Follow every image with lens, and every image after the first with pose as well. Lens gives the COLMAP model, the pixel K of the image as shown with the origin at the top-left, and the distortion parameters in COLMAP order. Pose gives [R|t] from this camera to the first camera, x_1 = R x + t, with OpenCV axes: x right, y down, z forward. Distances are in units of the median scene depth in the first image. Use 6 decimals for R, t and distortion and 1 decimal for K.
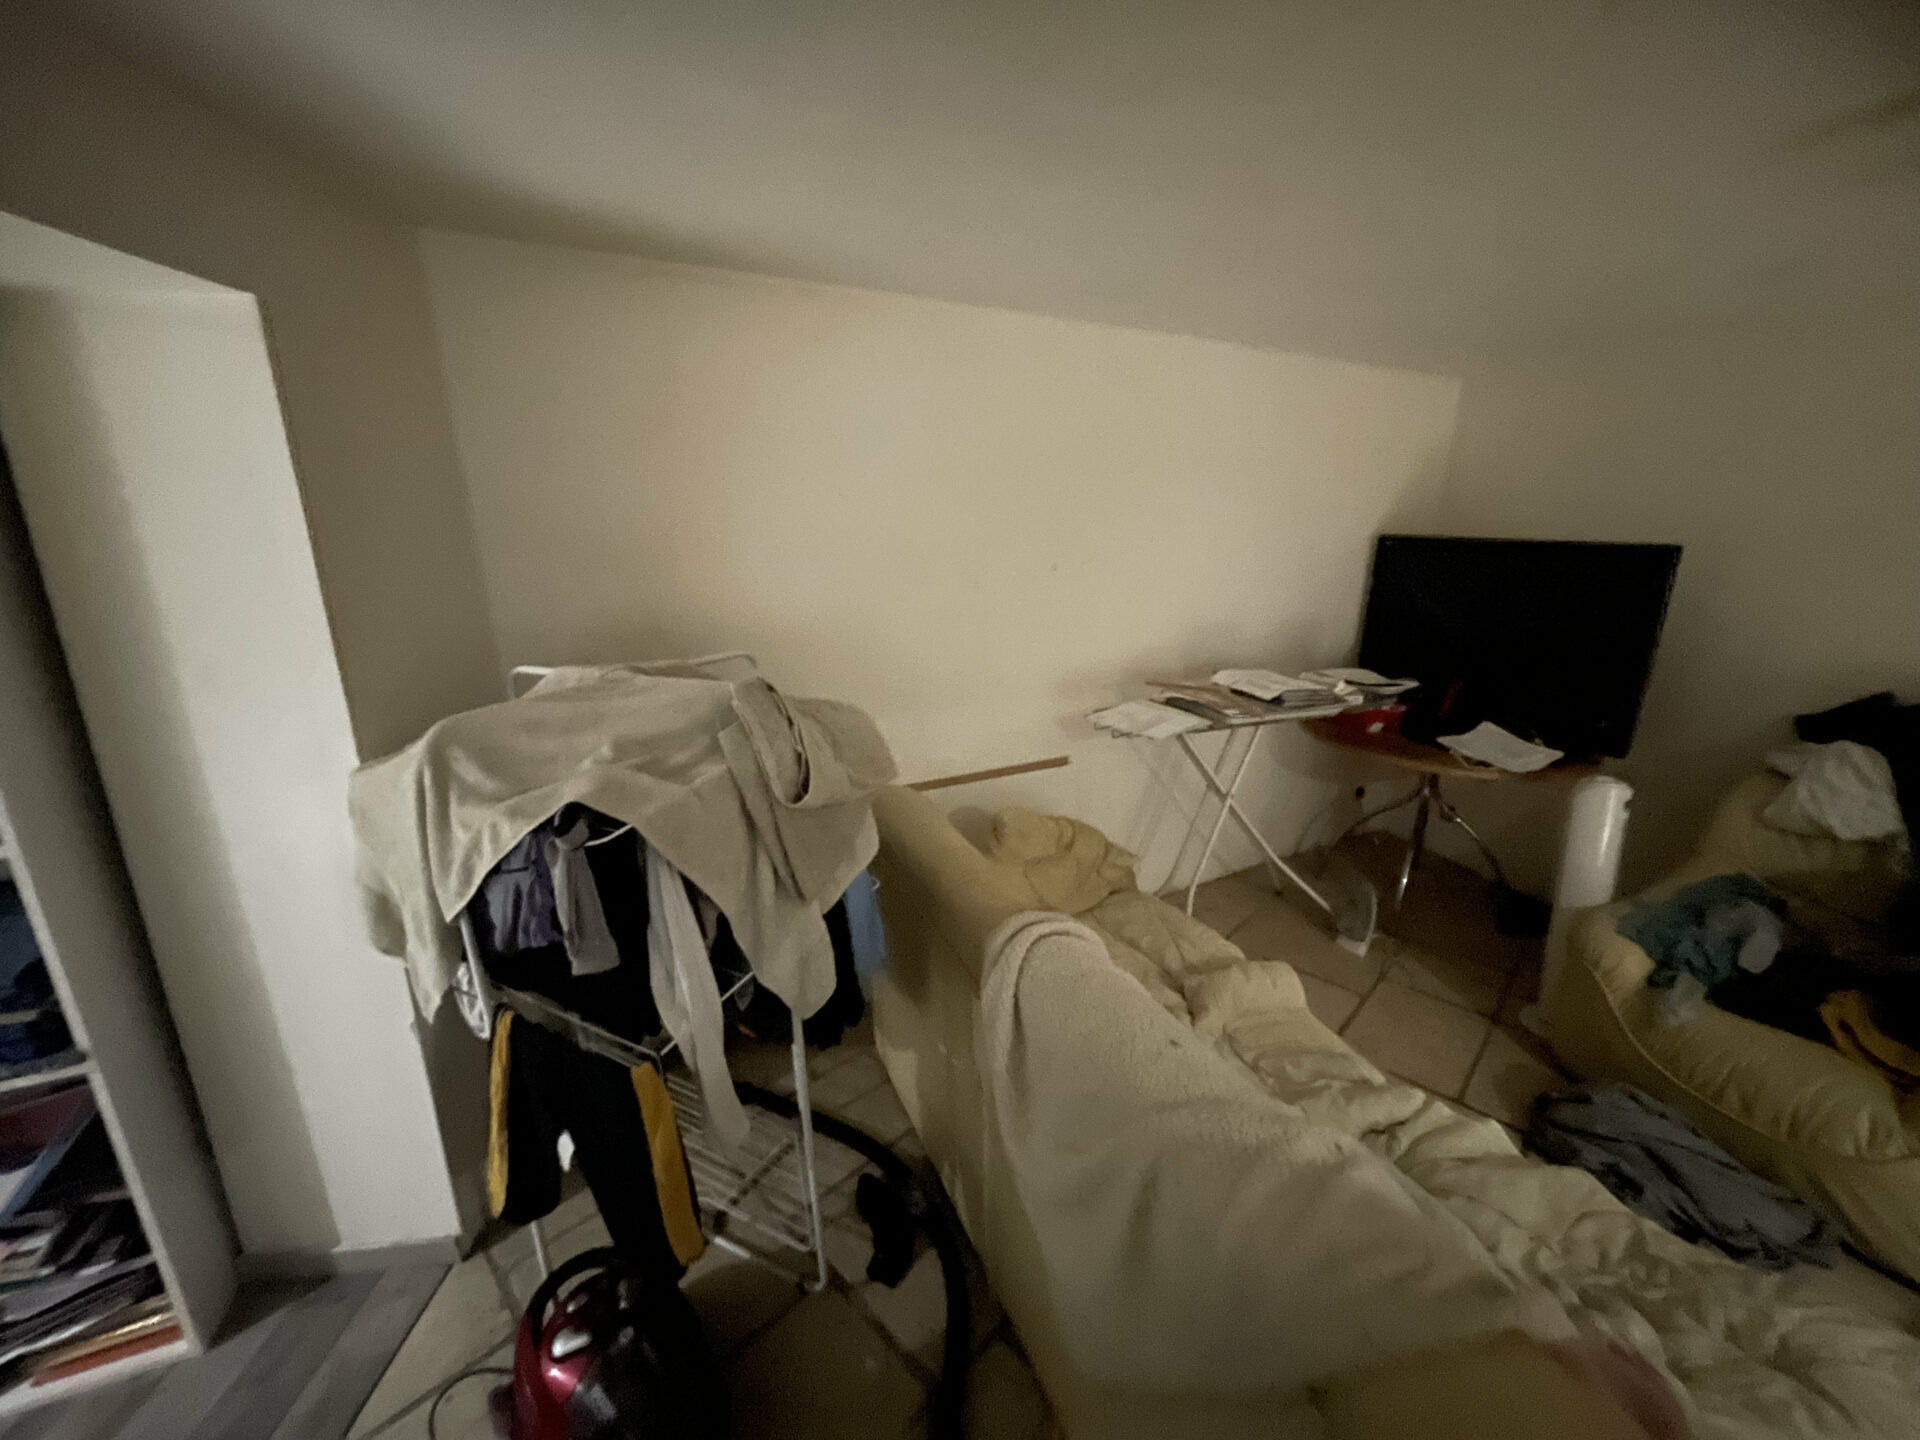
lens RADIAL K [[762.2, 0, 948.0], [0, 762.2, 721.7], [0, 0, 1]] dist [0.002041, -0.003077]
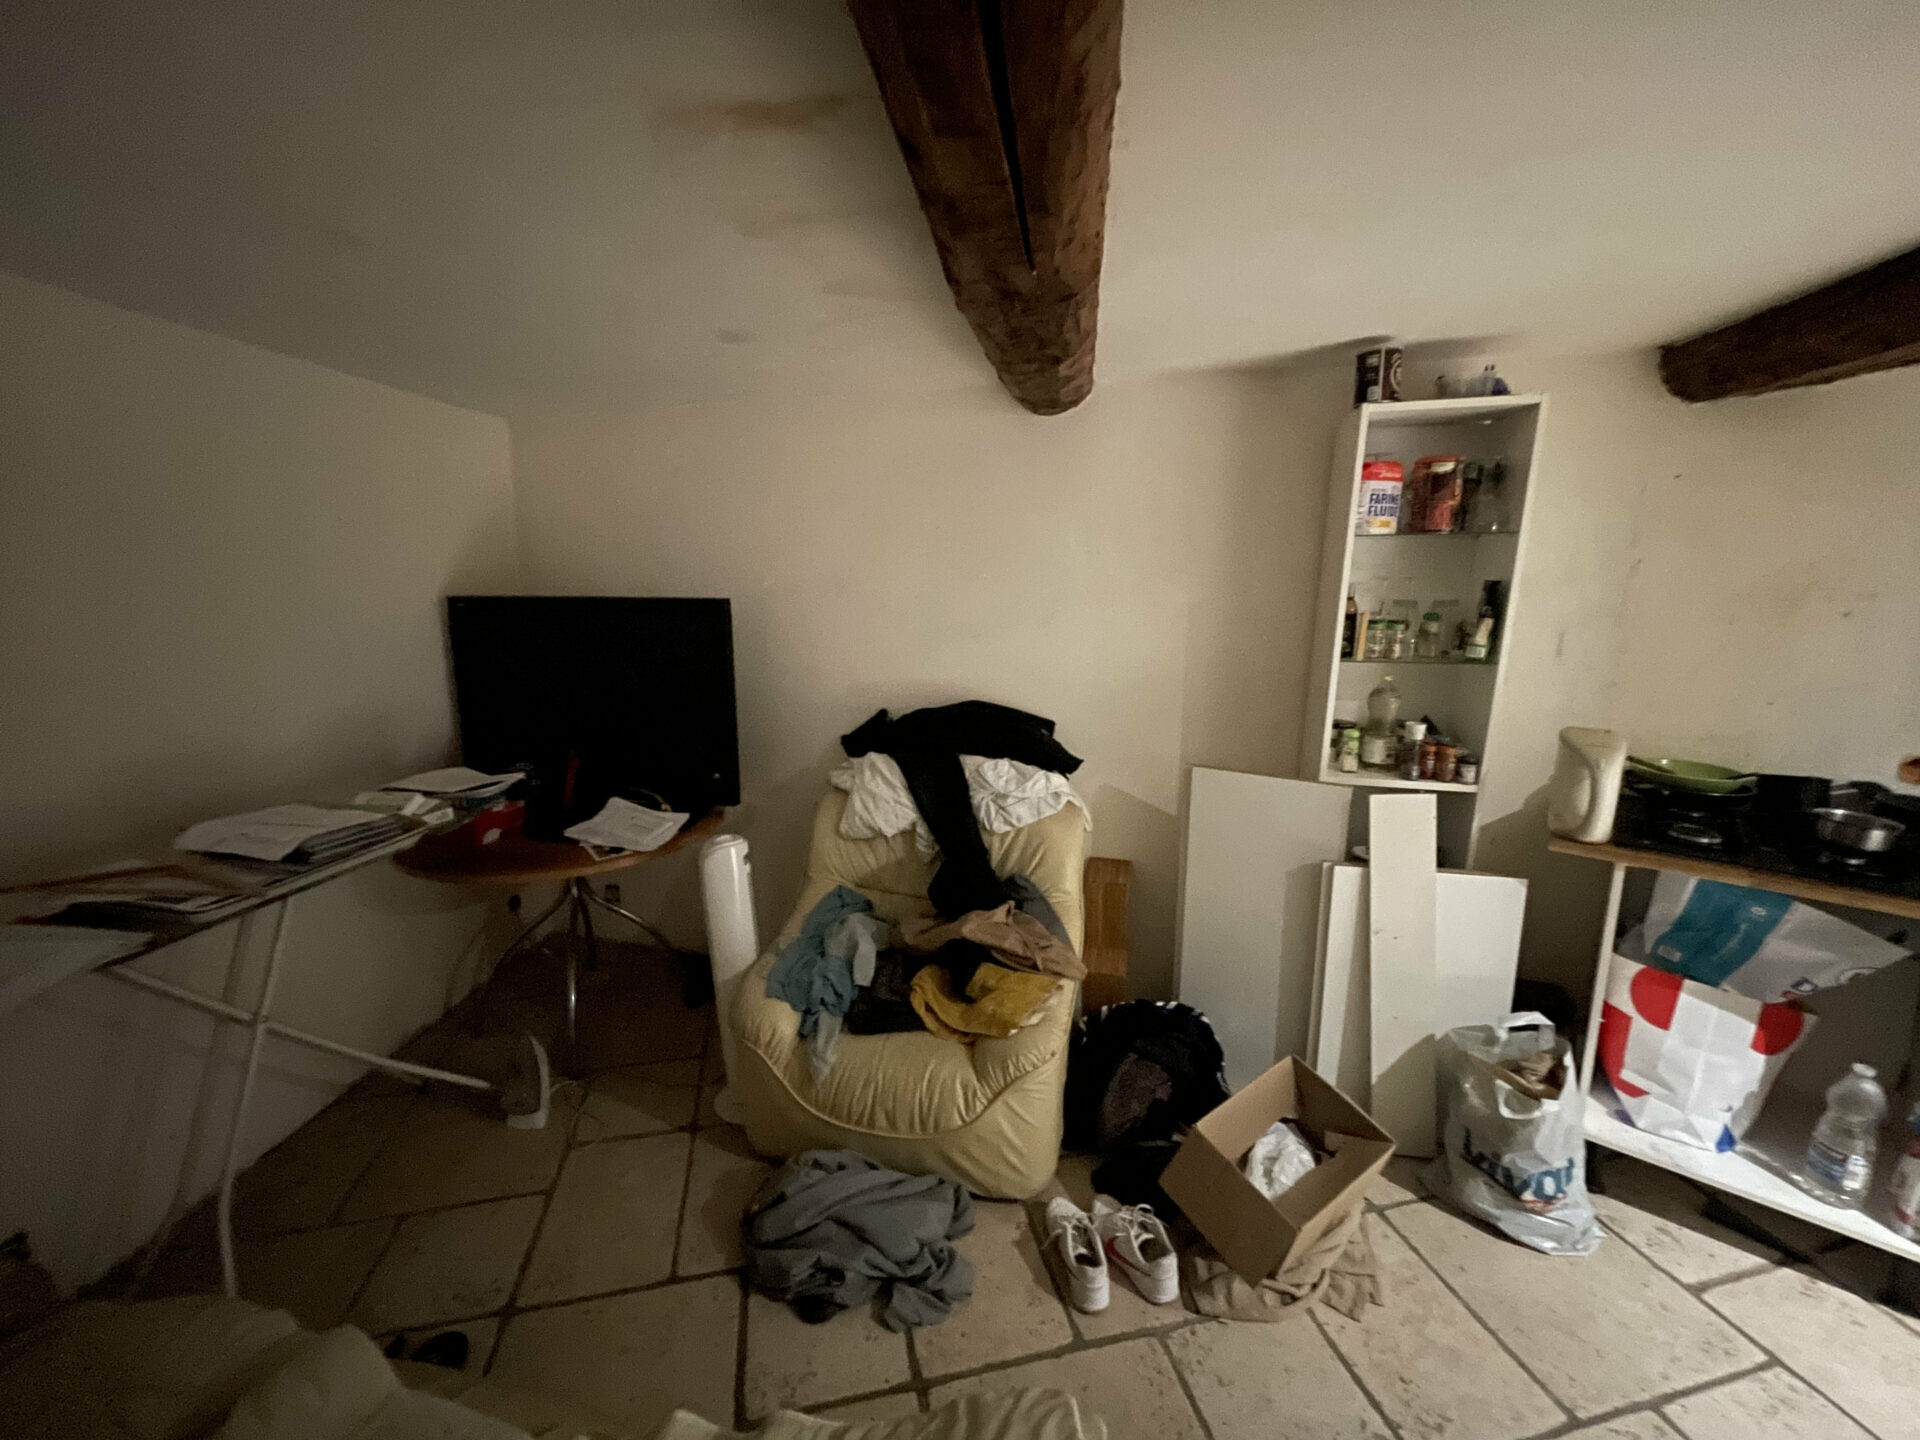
lens RADIAL K [[765.8, 0, 949.4], [0, 765.8, 726.4], [0, 0, 1]] dist [-0.000158, 0.000163]
pose [[0.548429, -0.170429, 0.818645, 0.252291], [0.224835, 0.973011, 0.051944, -0.050018], [-0.805404, 0.155572, 0.571946, 0.192460]]
